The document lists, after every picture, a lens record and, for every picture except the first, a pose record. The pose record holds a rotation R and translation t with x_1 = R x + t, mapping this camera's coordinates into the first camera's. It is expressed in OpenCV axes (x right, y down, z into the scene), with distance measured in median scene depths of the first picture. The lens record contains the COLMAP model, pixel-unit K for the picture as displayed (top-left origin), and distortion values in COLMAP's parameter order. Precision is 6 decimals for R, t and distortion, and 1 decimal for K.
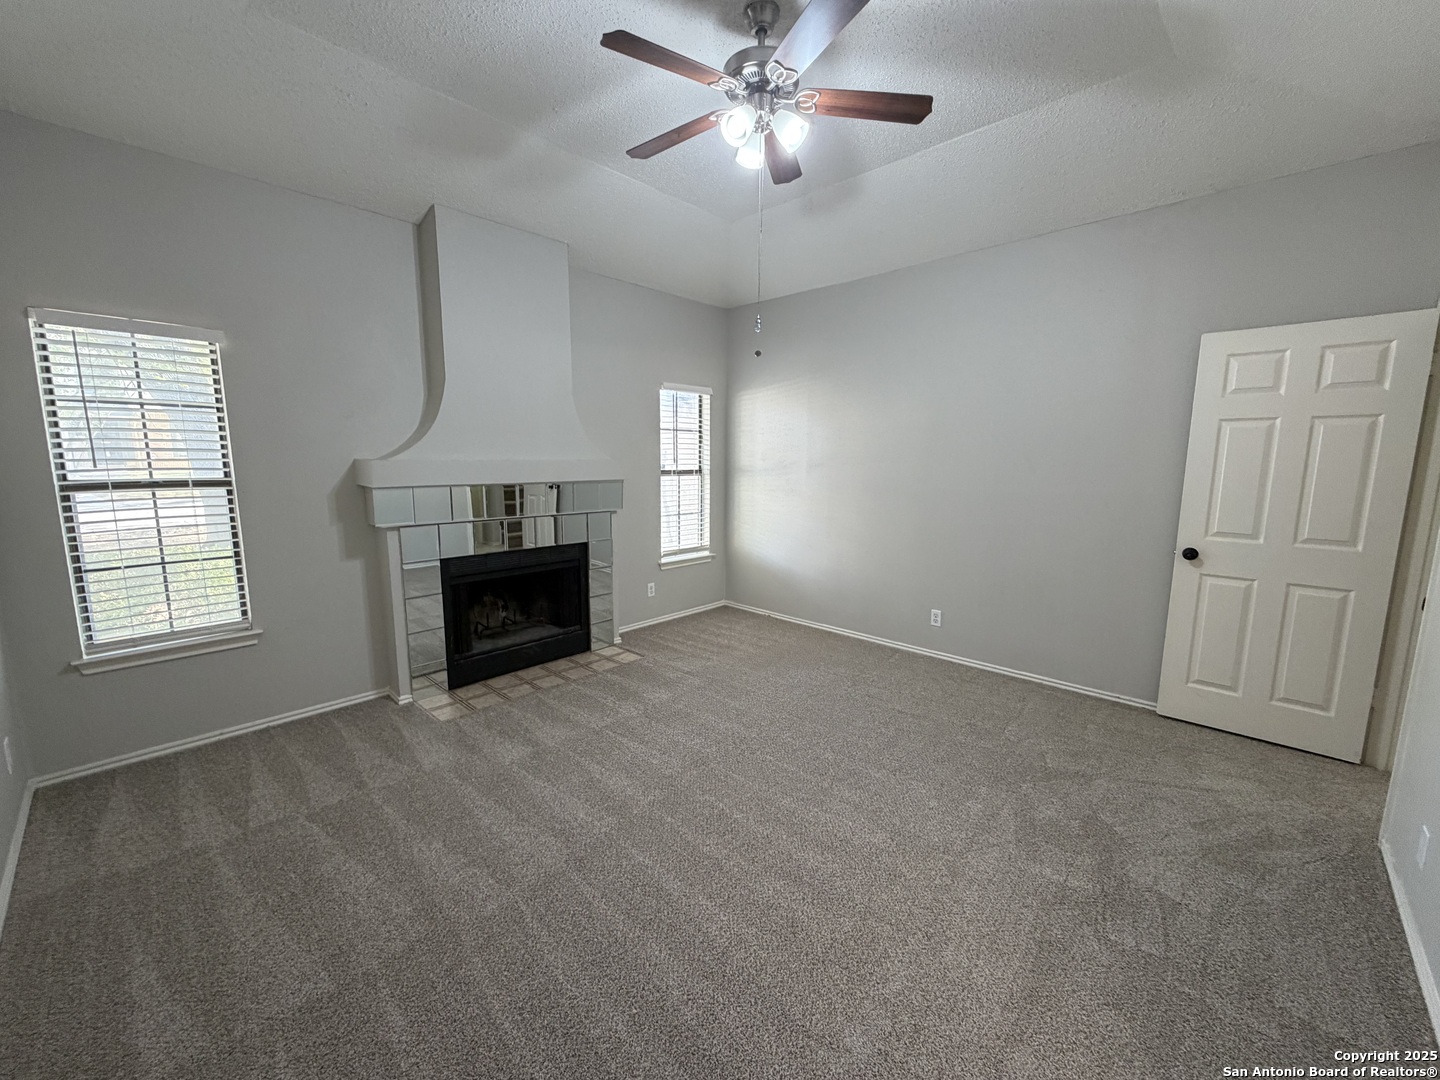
lens RADIAL K [[575.8, 0, 730.4], [0, 575.8, 537.6], [0, 0, 1]] dist [0.000235, 0.000409]
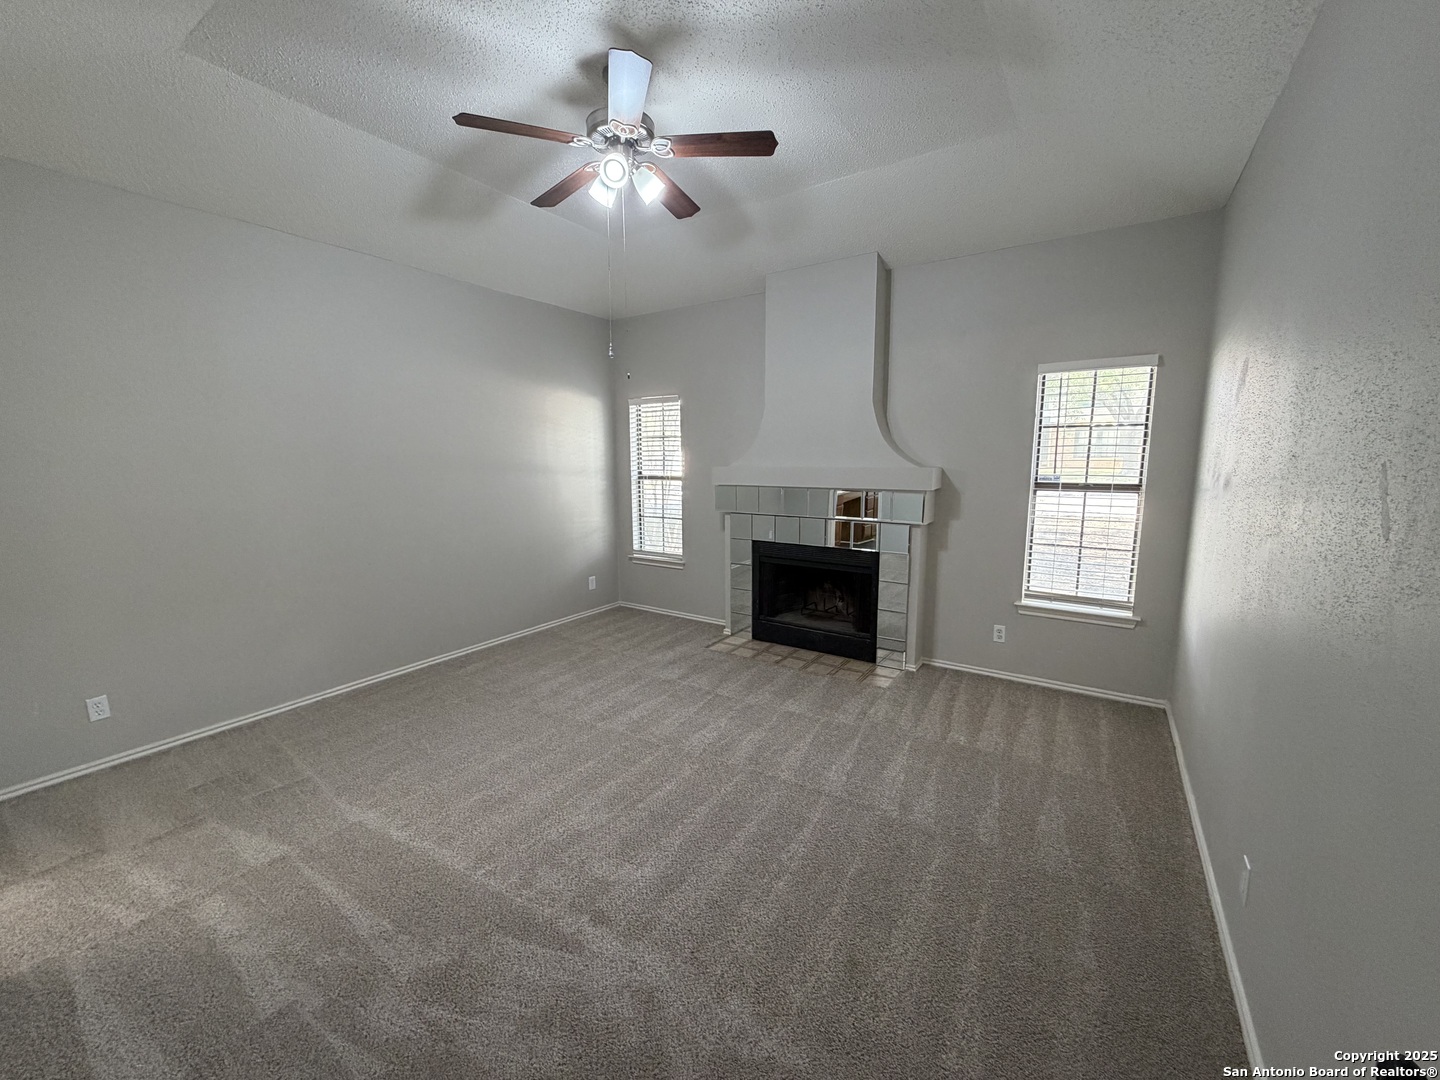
lens RADIAL K [[575.8, 0, 720.5], [0, 575.8, 541.1], [0, 0, 1]] dist [0.000235, 0.000409]
pose [[0.161092, 0.131597, -0.978127, 0.706629], [-0.138186, 0.984315, 0.109671, -0.085433], [0.977217, 0.117497, 0.176750, 0.609258]]
